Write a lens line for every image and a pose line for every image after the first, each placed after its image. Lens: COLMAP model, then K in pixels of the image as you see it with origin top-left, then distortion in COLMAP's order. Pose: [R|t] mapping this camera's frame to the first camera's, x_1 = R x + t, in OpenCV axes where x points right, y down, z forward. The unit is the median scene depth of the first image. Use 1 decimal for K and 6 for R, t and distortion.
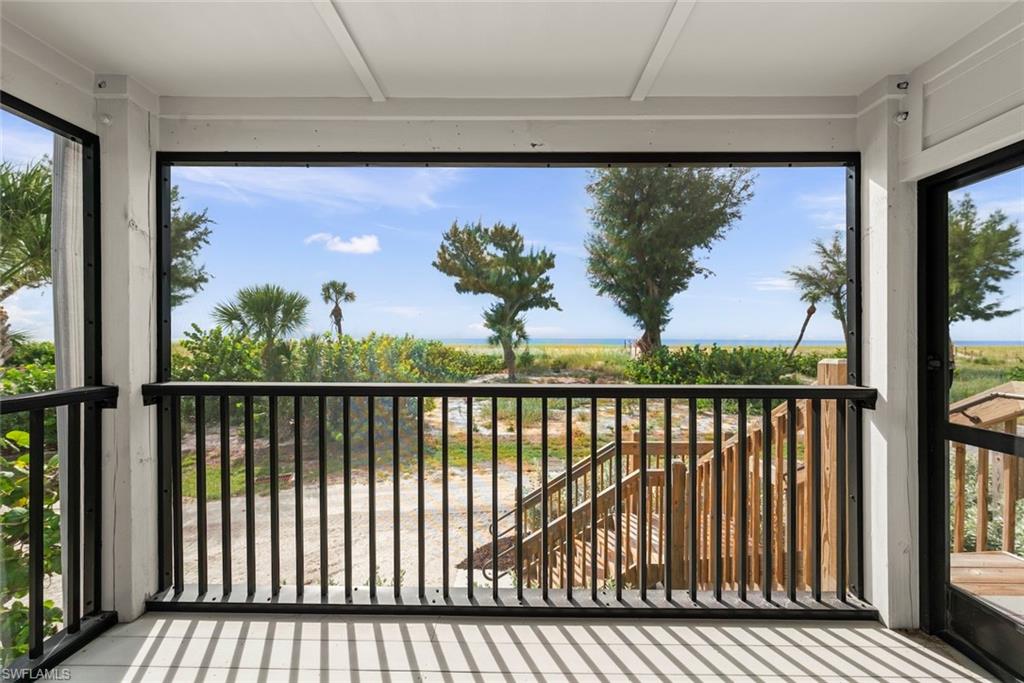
lens RADIAL K [[376.9, 0, 511.9], [0, 376.9, 341.9], [0, 0, 1]] dist [-0.001060, -0.000061]
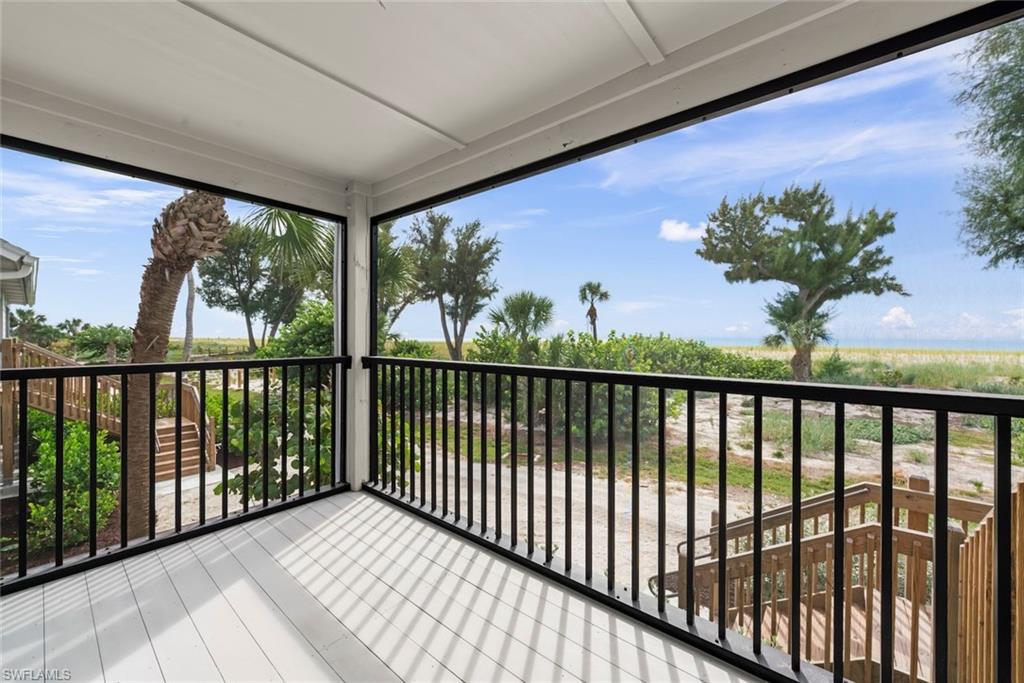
lens RADIAL K [[405.2, 0, 501.9], [0, 405.2, 340.5], [0, 0, 1]] dist [0.000081, 0.000264]
pose [[0.760824, 0.004653, -0.648942, 0.069250], [-0.008652, 0.999958, -0.002973, 0.004086], [0.648901, 0.007877, 0.760832, 0.000959]]
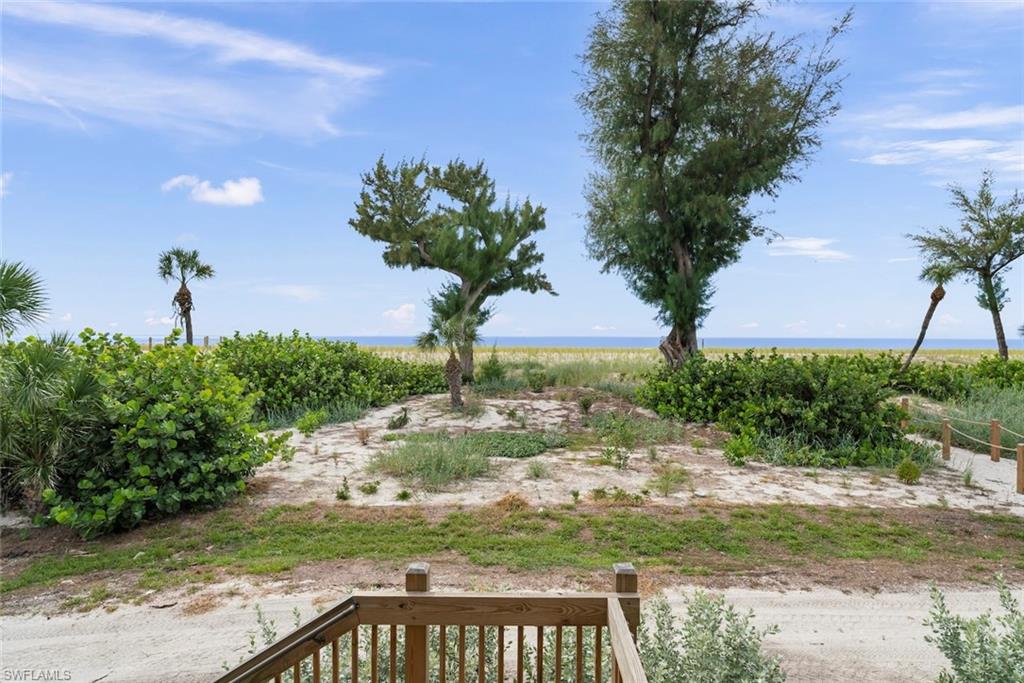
lens RADIAL K [[531.0, 0, 533.0], [0, 531.0, 338.8], [0, 0, 1]] dist [0.005152, 0.000852]
pose [[0.999957, 0.001896, -0.009119, 0.139228], [-0.001923, 0.999994, -0.002939, -0.007012], [0.009114, 0.002957, 0.999954, 0.117954]]
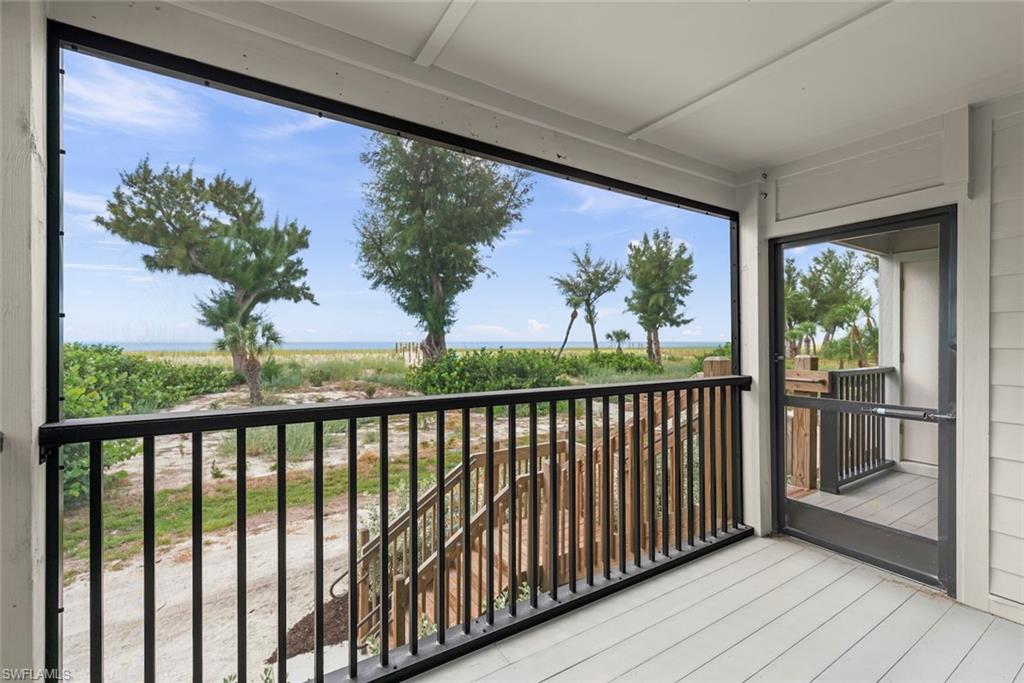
lens RADIAL K [[459.2, 0, 517.3], [0, 459.2, 339.7], [0, 0, 1]] dist [0.007687, -0.001275]
pose [[0.829560, 0.000635, 0.558417, -0.076576], [0.006378, 0.999923, -0.010613, -0.000390], [-0.558381, 0.012365, 0.829492, 0.002122]]
